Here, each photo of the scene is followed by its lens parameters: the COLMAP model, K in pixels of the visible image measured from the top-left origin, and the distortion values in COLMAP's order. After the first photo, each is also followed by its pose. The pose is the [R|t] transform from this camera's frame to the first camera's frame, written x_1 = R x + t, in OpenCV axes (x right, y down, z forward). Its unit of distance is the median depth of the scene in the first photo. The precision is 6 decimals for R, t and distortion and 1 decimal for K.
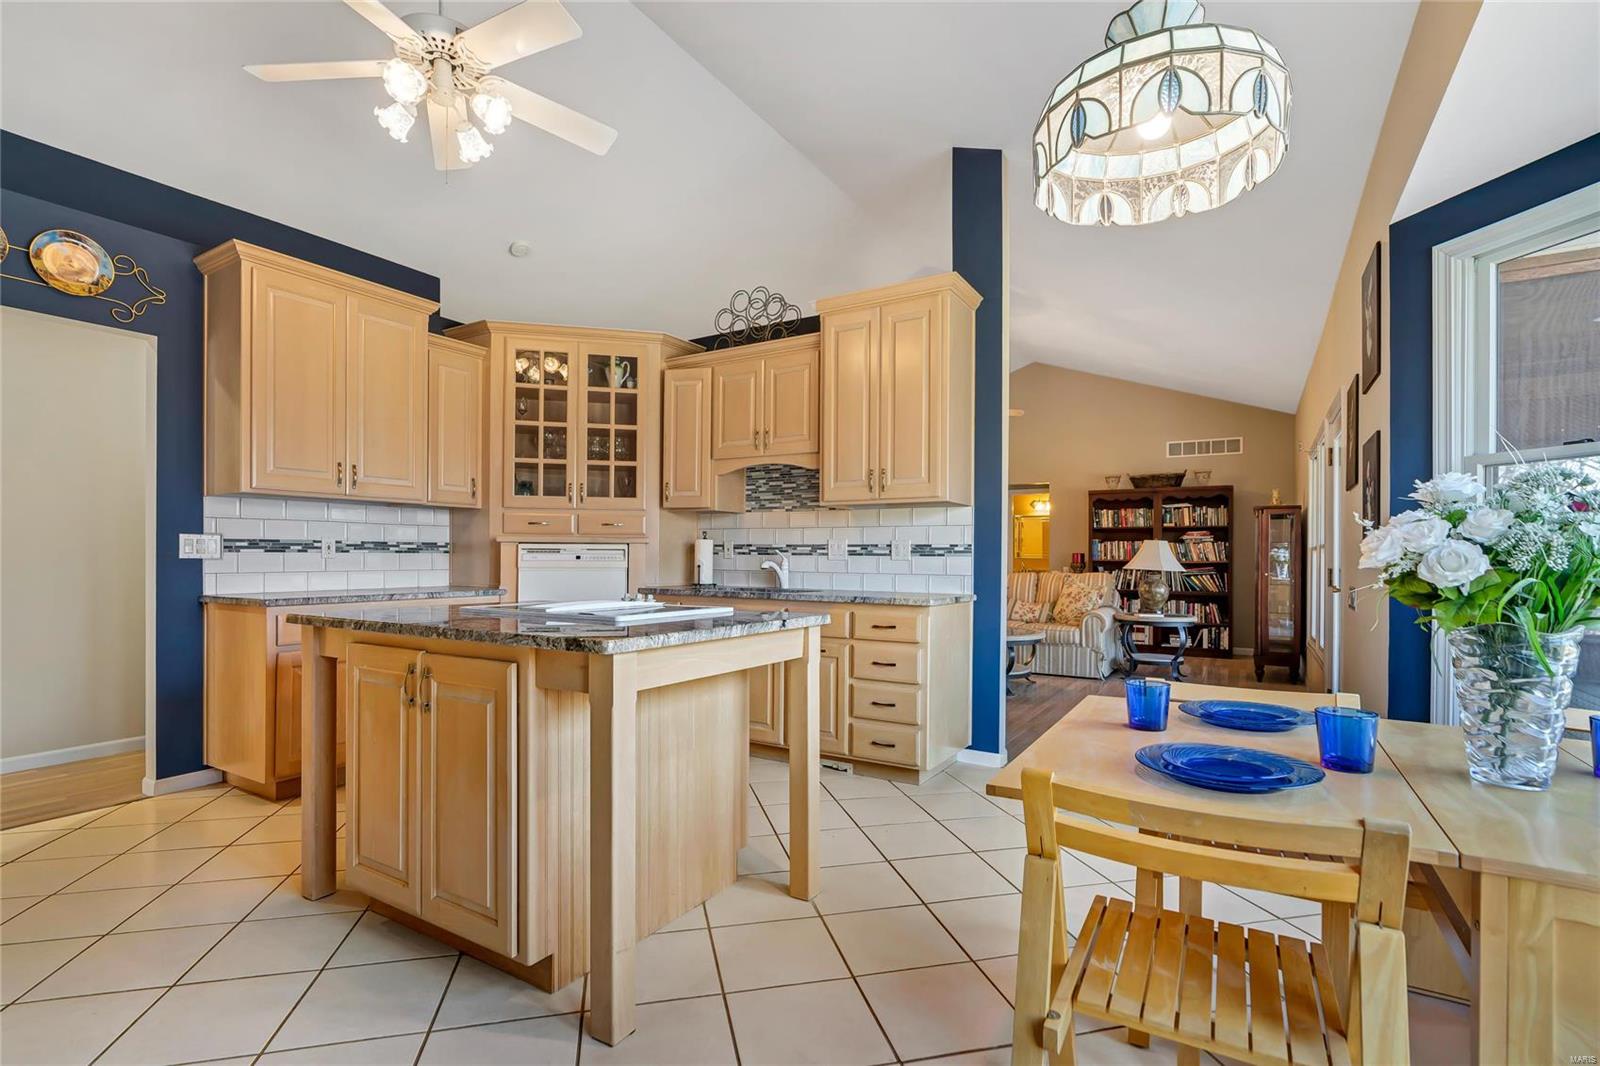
lens RADIAL K [[737.3, 0, 801.8], [0, 737.3, 563.5], [0, 0, 1]] dist [-0.002409, -0.000299]
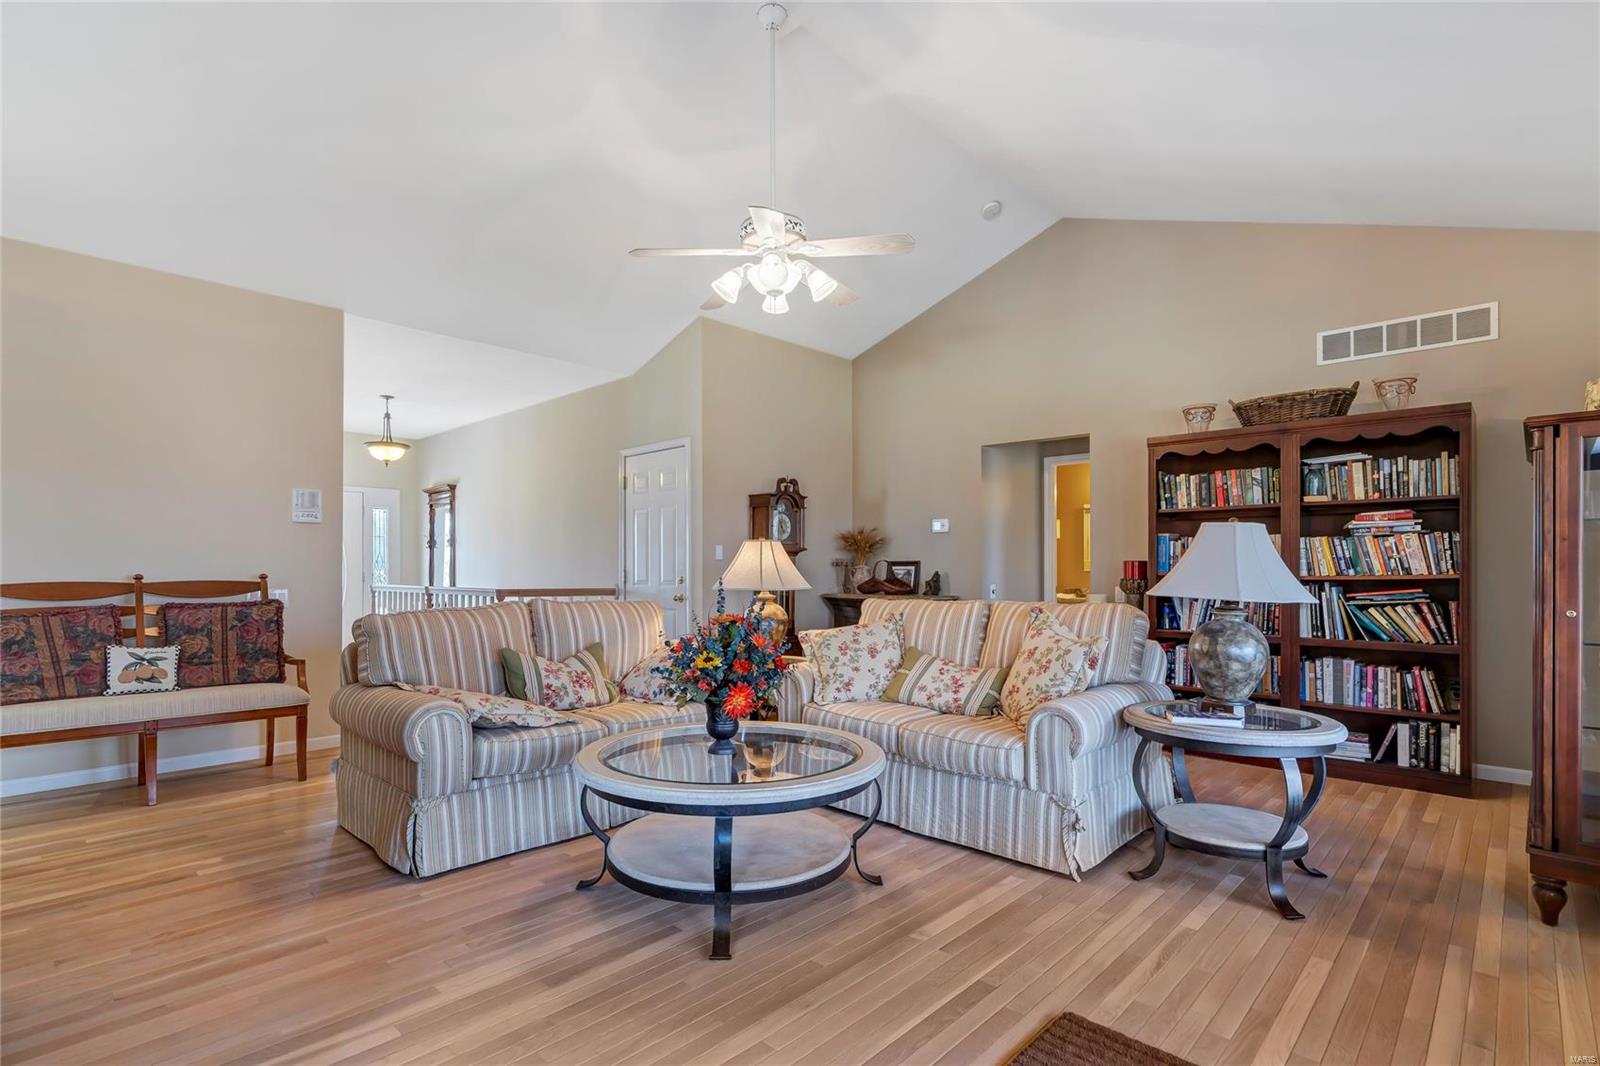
lens RADIAL K [[770.8, 0, 795.5], [0, 770.8, 578.1], [0, 0, 1]] dist [-0.004076, -0.000415]
pose [[0.978580, -0.000640, -0.205865, 0.272113], [0.000267, 0.999998, -0.001838, -0.000982], [0.205866, 0.001744, 0.978579, 0.448061]]
